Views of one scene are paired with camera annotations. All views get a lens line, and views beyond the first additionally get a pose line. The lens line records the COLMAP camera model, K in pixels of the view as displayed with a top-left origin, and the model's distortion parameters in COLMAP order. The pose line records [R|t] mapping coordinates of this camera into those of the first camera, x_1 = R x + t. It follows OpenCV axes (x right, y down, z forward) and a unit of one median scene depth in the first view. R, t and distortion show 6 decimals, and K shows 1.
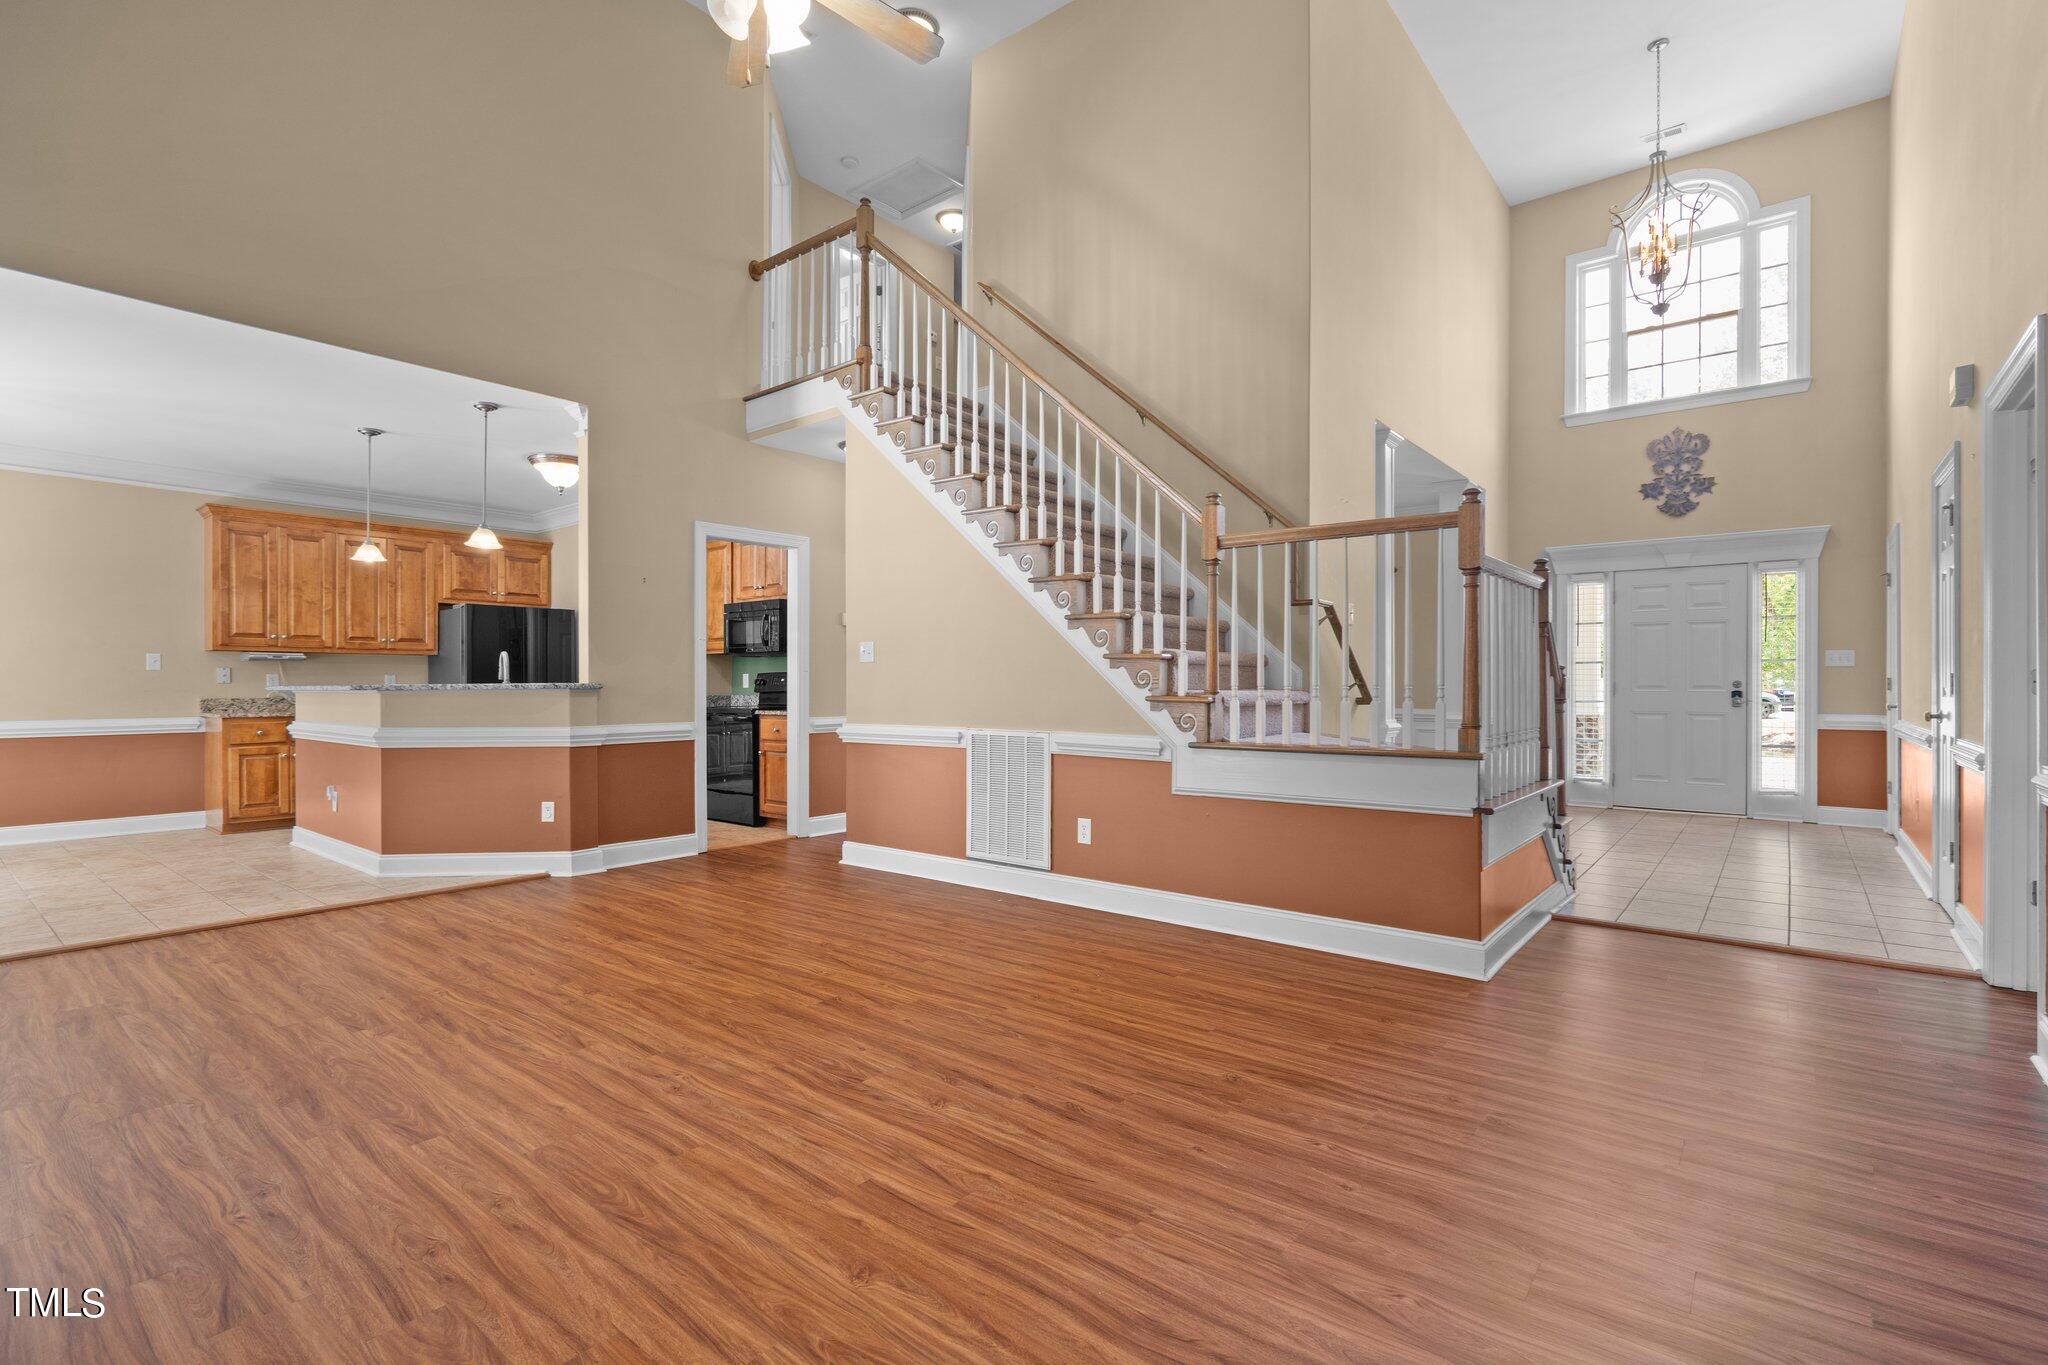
lens RADIAL K [[932.9, 0, 1030.5], [0, 932.9, 677.9], [0, 0, 1]] dist [-0.005288, 0.002660]
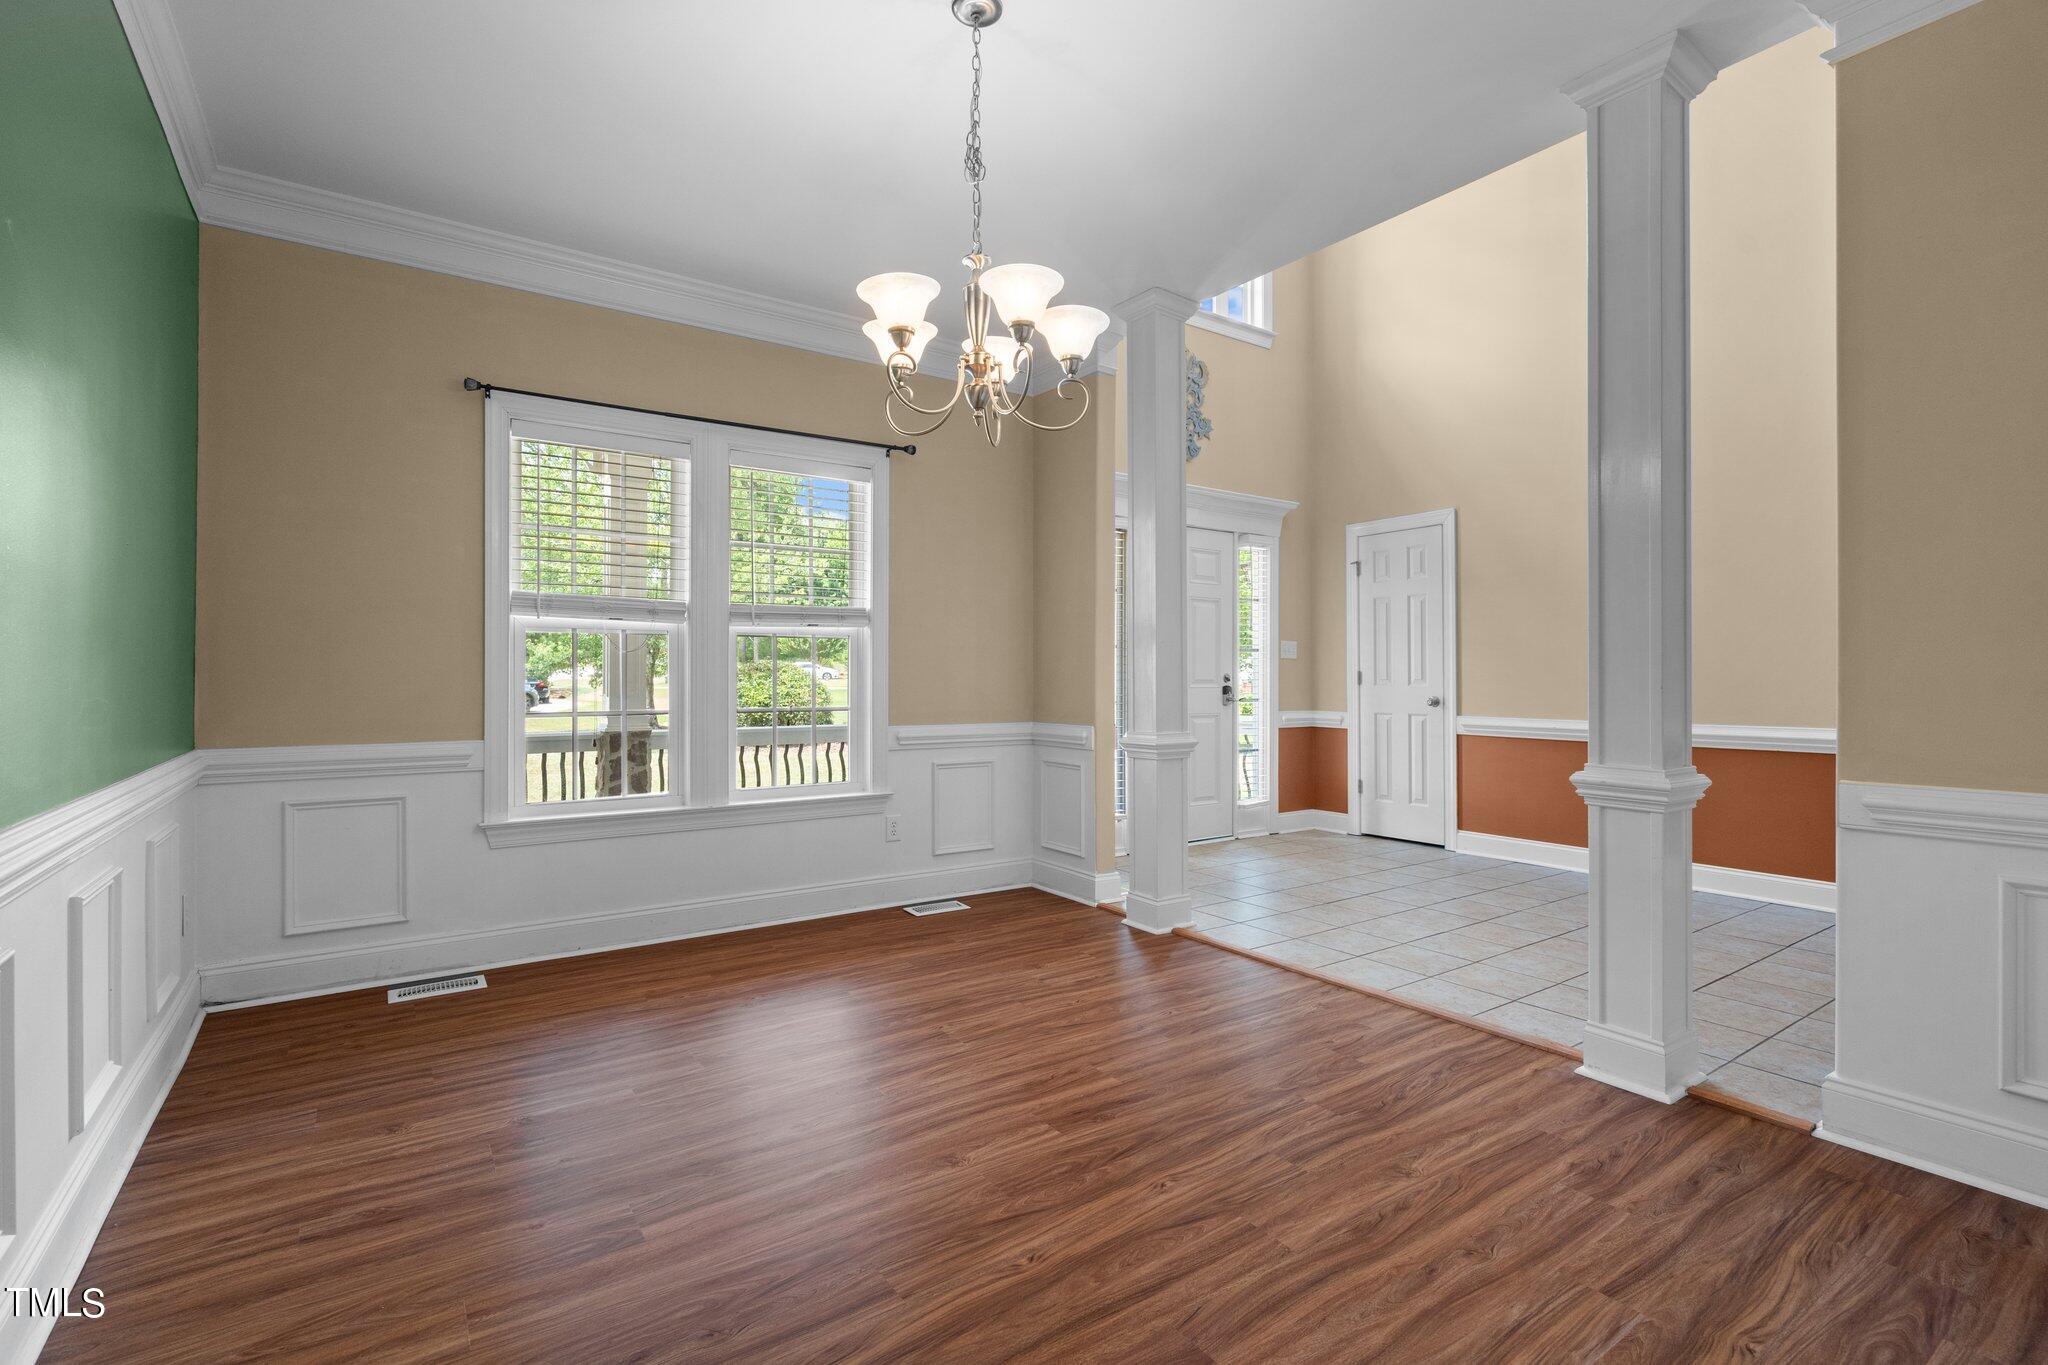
lens RADIAL K [[932.9, 0, 1021.5], [0, 932.9, 679.1], [0, 0, 1]] dist [-0.005288, 0.002660]
pose [[0.279606, -0.006533, 0.960093, -0.086876], [-0.004540, 0.999957, 0.008126, 0.001772], [-0.960104, -0.006631, 0.279564, 0.953273]]
